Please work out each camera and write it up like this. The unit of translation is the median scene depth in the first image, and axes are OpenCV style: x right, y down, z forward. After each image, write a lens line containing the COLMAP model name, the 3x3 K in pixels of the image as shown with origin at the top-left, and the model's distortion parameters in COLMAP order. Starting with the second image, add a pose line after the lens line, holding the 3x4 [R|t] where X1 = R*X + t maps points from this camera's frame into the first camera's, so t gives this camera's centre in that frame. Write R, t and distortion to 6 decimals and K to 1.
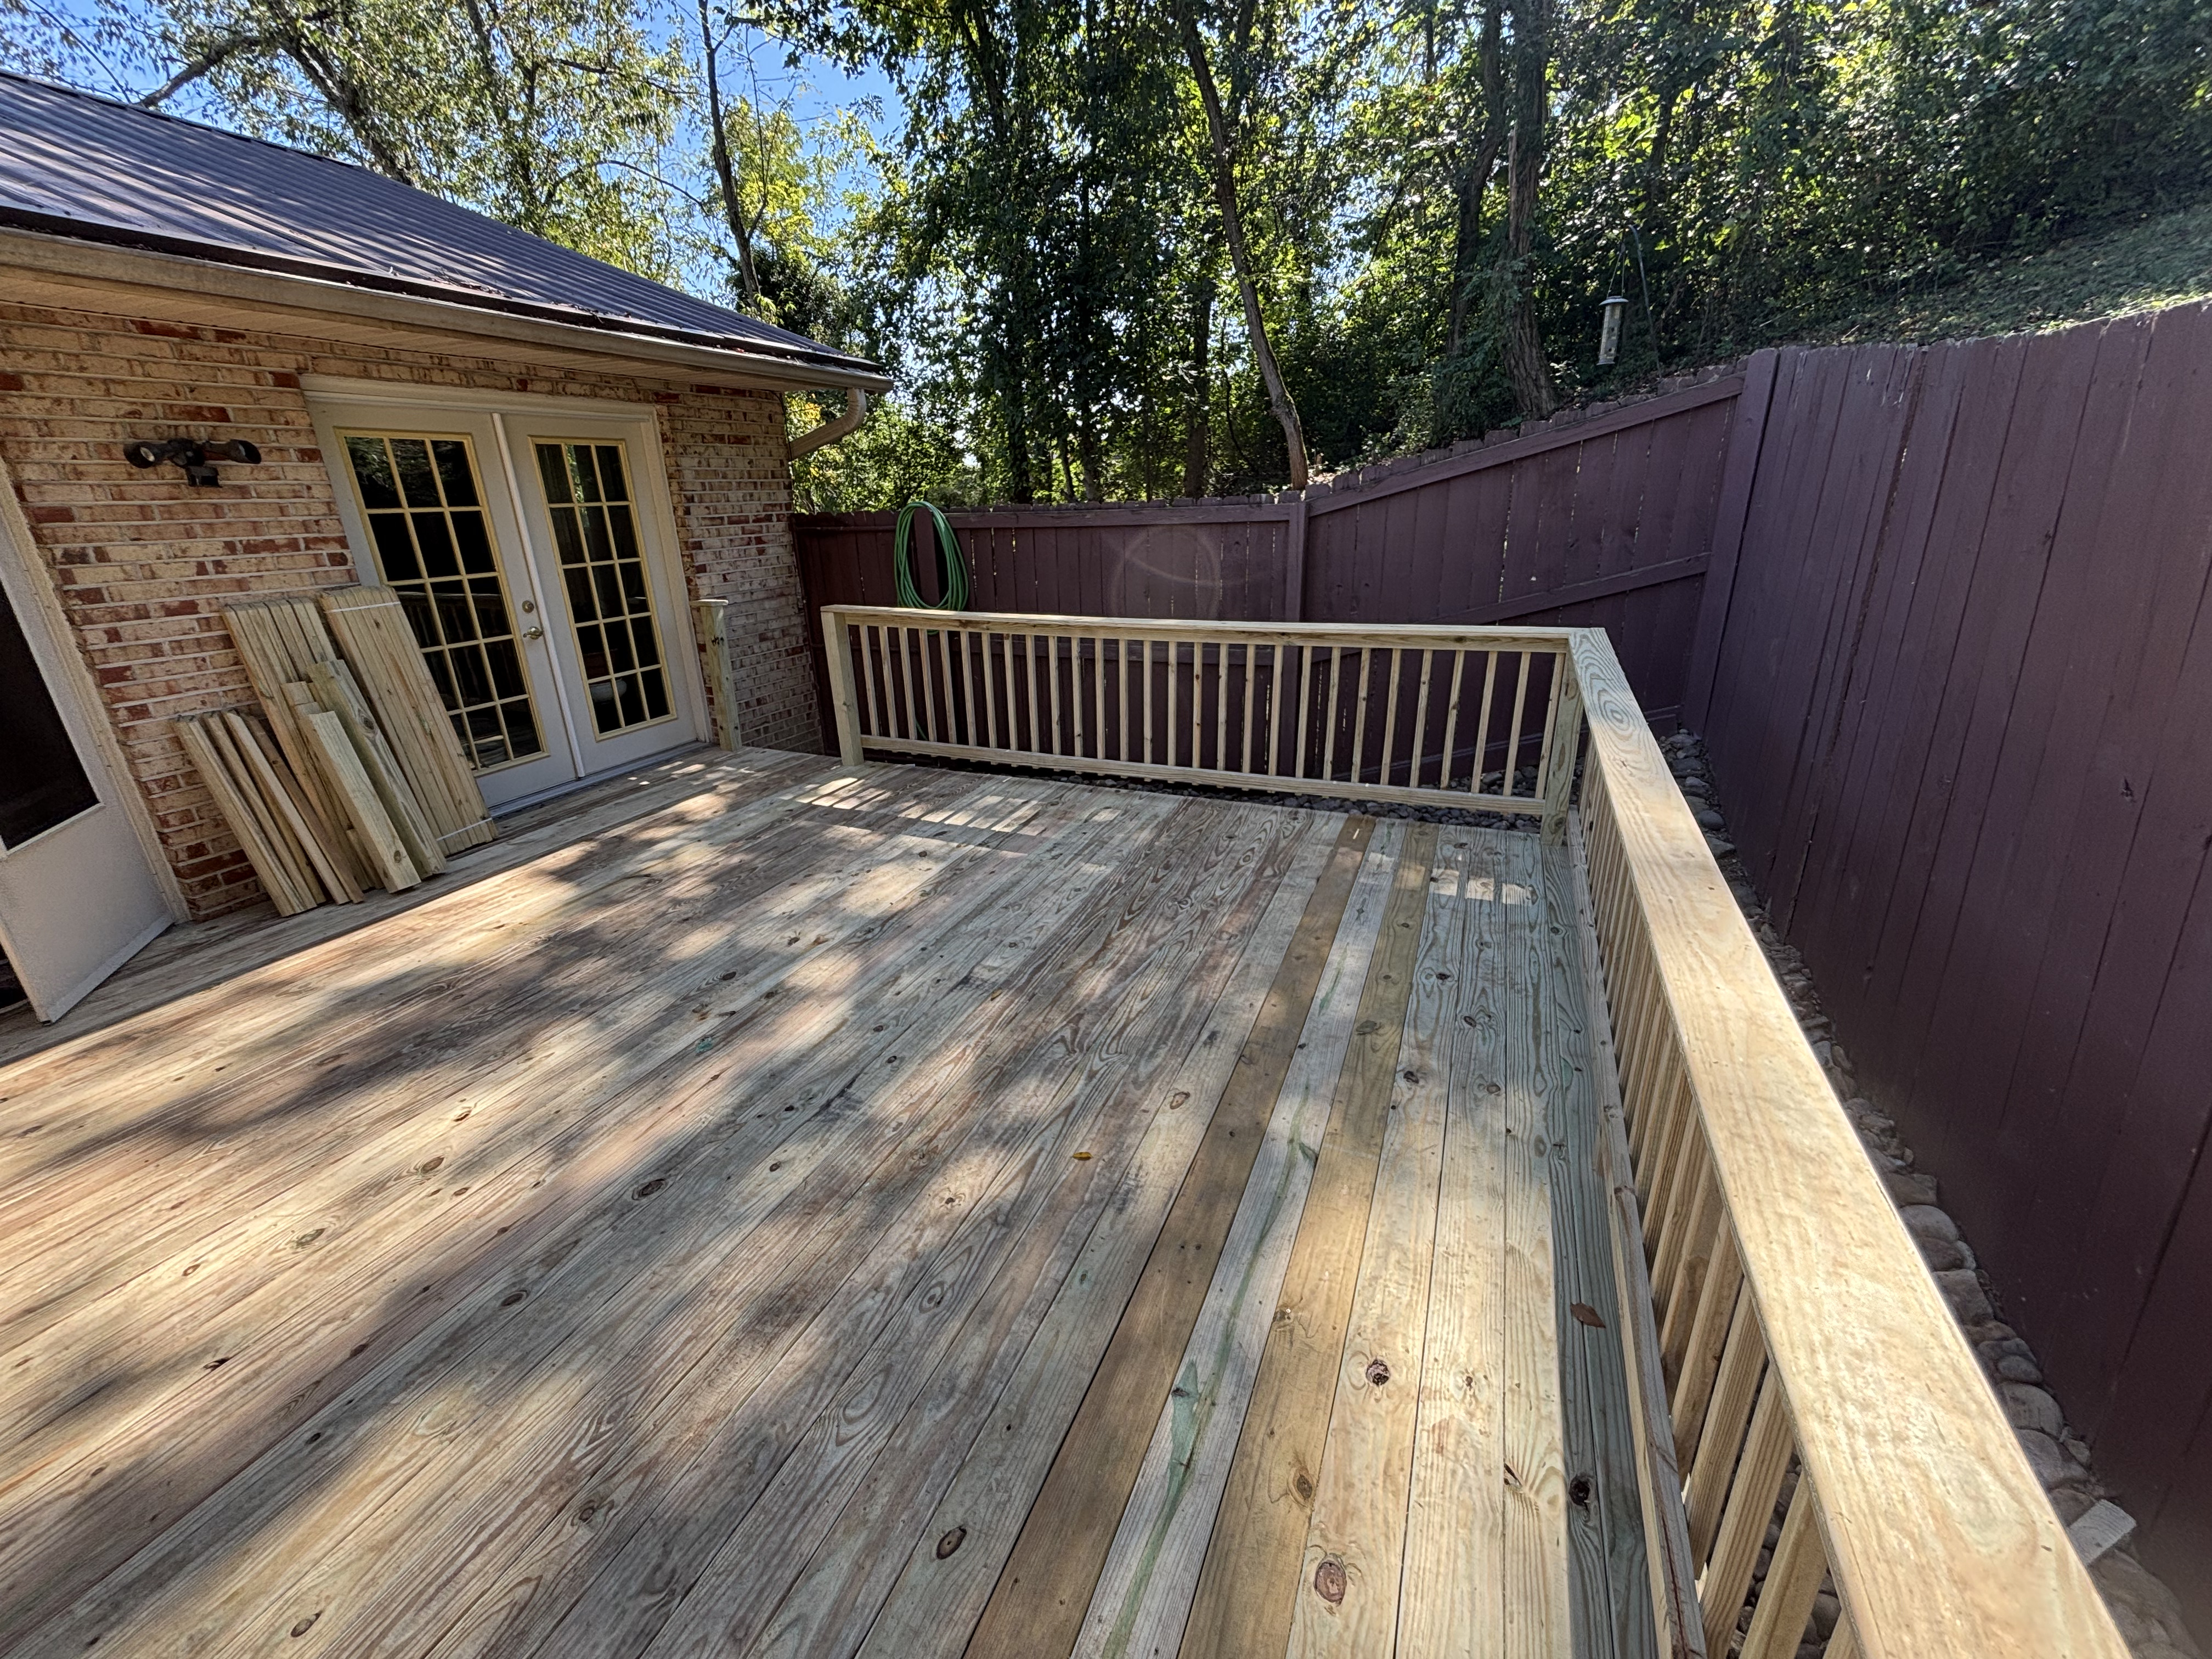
lens RADIAL K [[882.2, 0, 1107.2], [0, 882.2, 812.4], [0, 0, 1]] dist [0.000341, -0.001226]
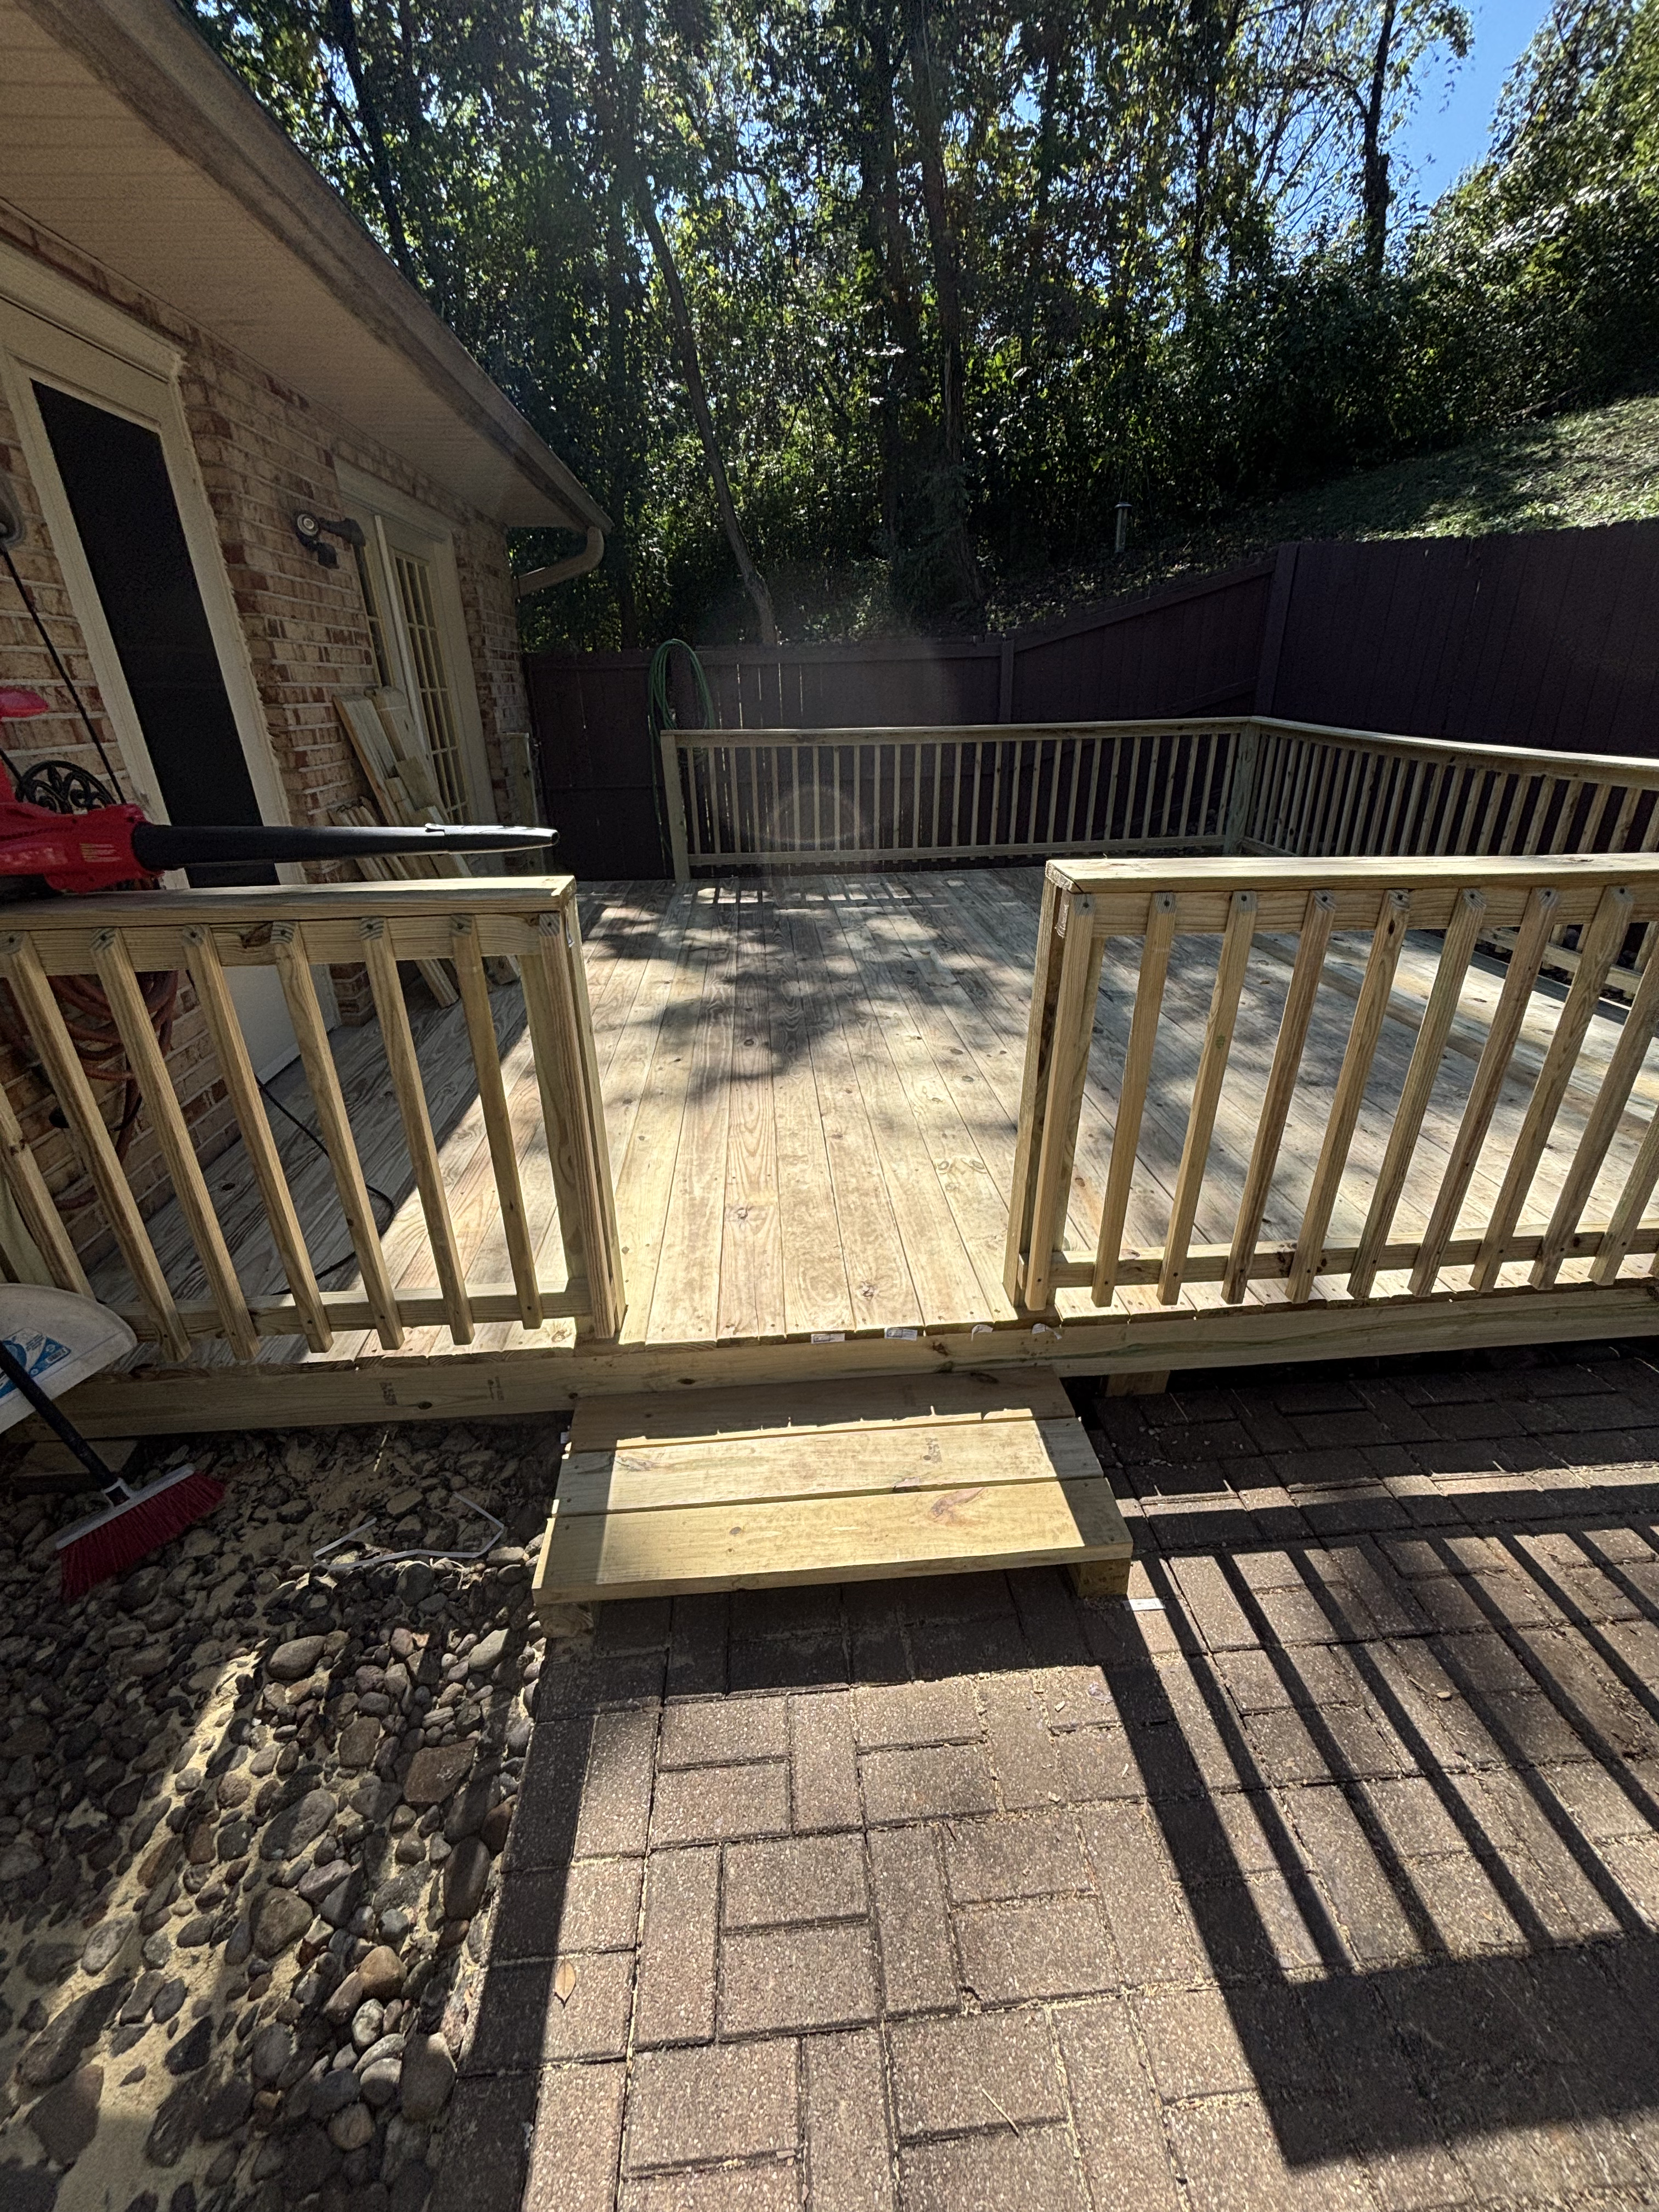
lens RADIAL K [[902.6, 0, 830.7], [0, 902.6, 1090.3], [0, 0, 1]] dist [-0.002413, -0.001099]
pose [[0.885012, -0.188096, 0.425880, -0.972914], [0.161363, 0.981979, 0.098378, 0.176952], [-0.436710, -0.018345, 0.899415, -0.136789]]
